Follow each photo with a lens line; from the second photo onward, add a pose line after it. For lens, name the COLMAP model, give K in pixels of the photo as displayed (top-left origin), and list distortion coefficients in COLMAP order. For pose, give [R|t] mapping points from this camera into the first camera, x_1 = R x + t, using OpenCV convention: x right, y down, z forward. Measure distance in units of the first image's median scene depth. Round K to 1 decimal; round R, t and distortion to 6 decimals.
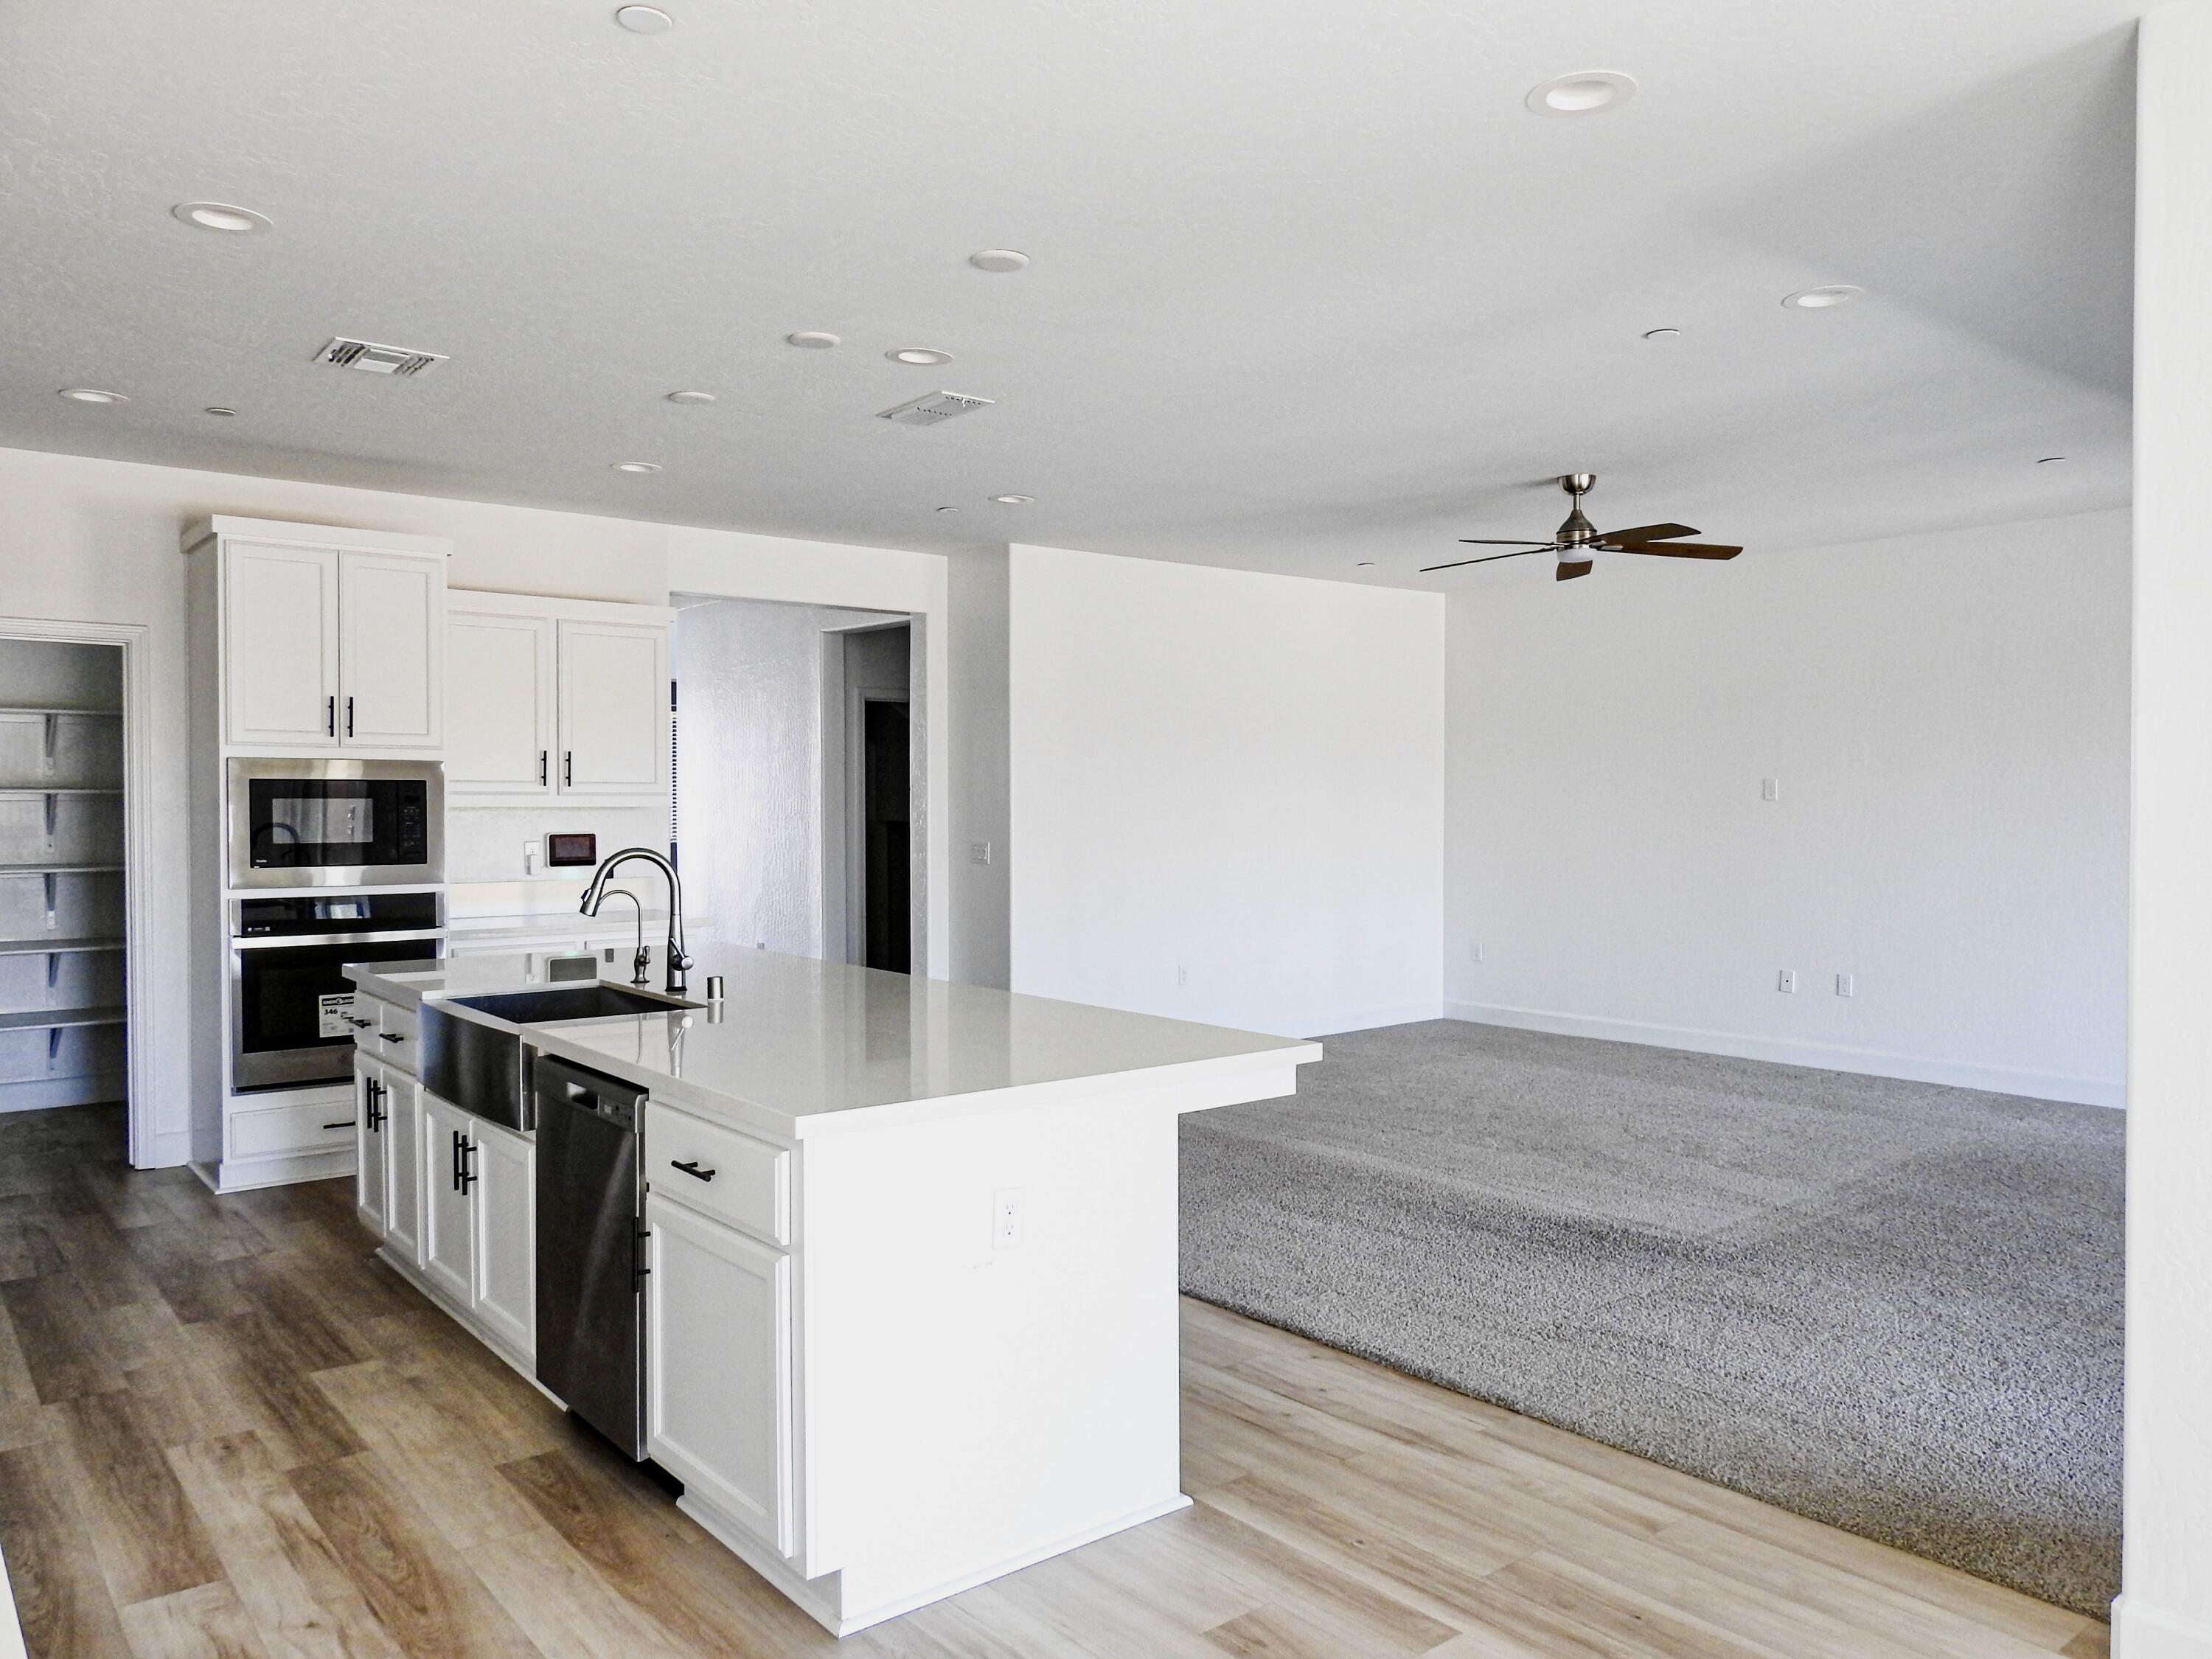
lens RADIAL K [[1574.0, 0, 1111.2], [0, 1574.0, 833.1], [0, 0, 1]] dist [-0.000183, 0.000491]
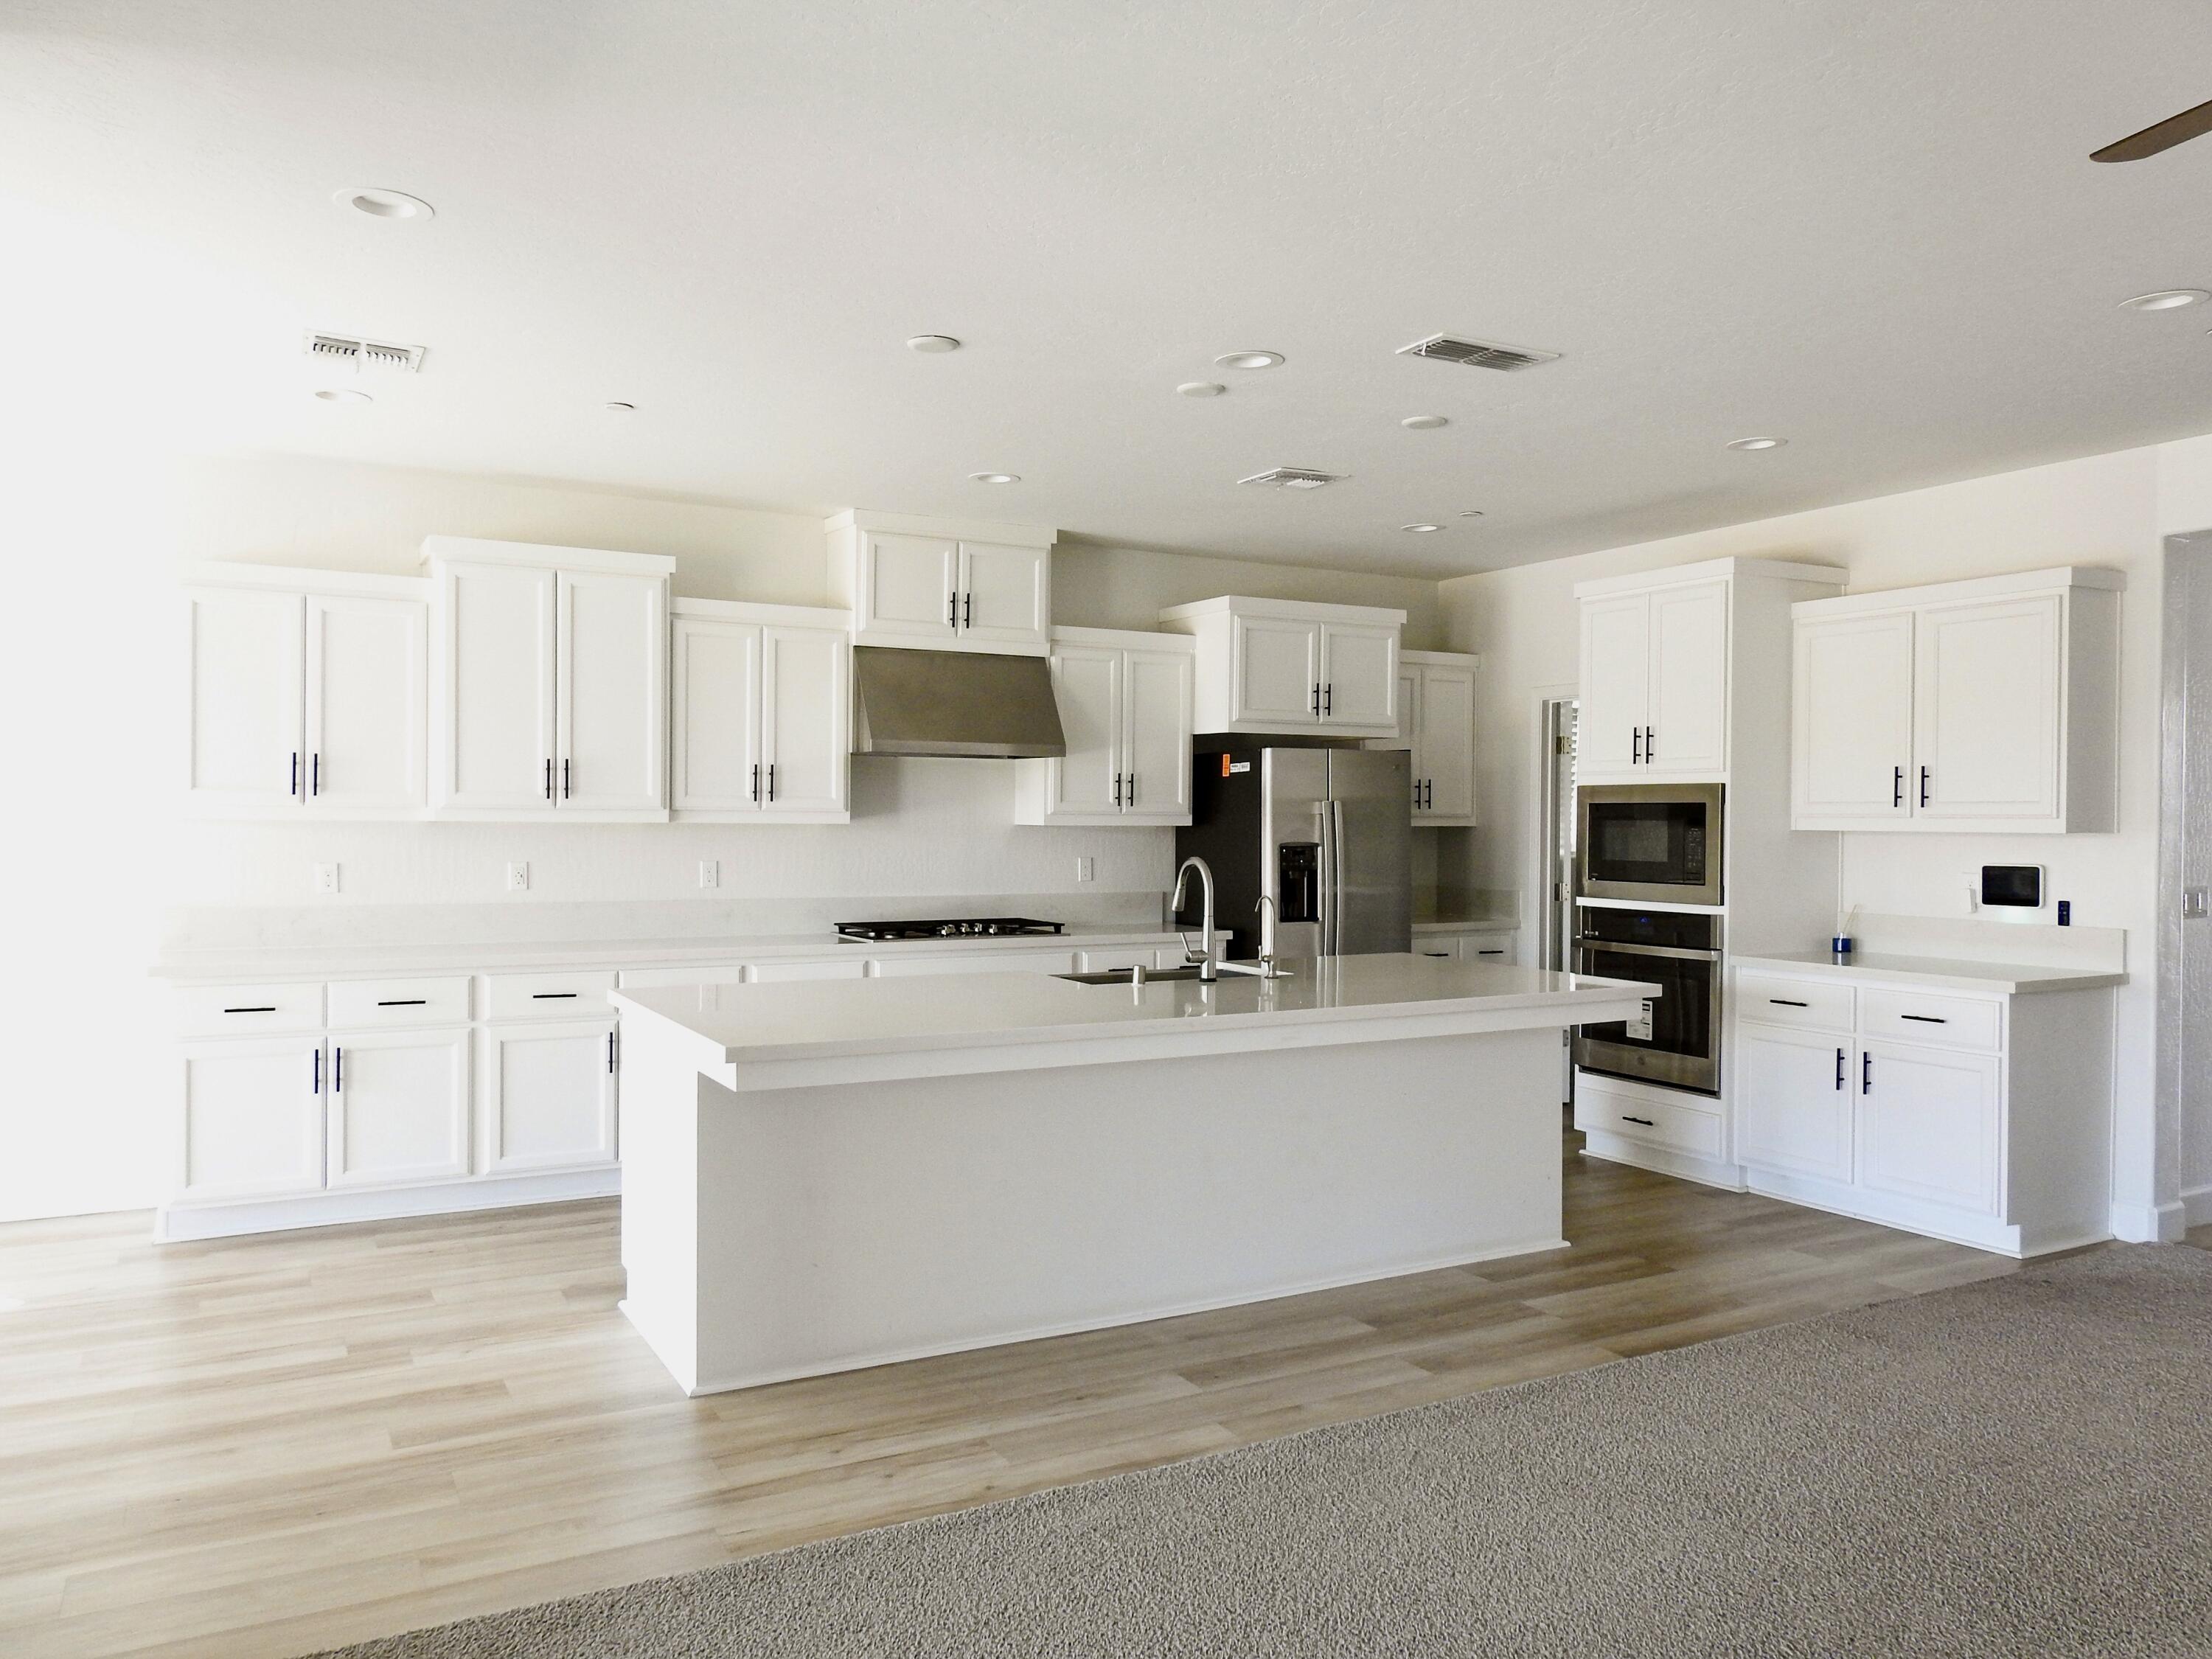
lens RADIAL K [[1574.0, 0, 1111.2], [0, 1574.0, 833.1], [0, 0, 1]] dist [-0.000183, 0.000491]
pose [[-0.174782, 0.006866, -0.984583, 0.993225], [-0.032485, 0.999391, 0.012736, -0.023465], [0.984071, 0.034210, -0.174452, 1.278684]]
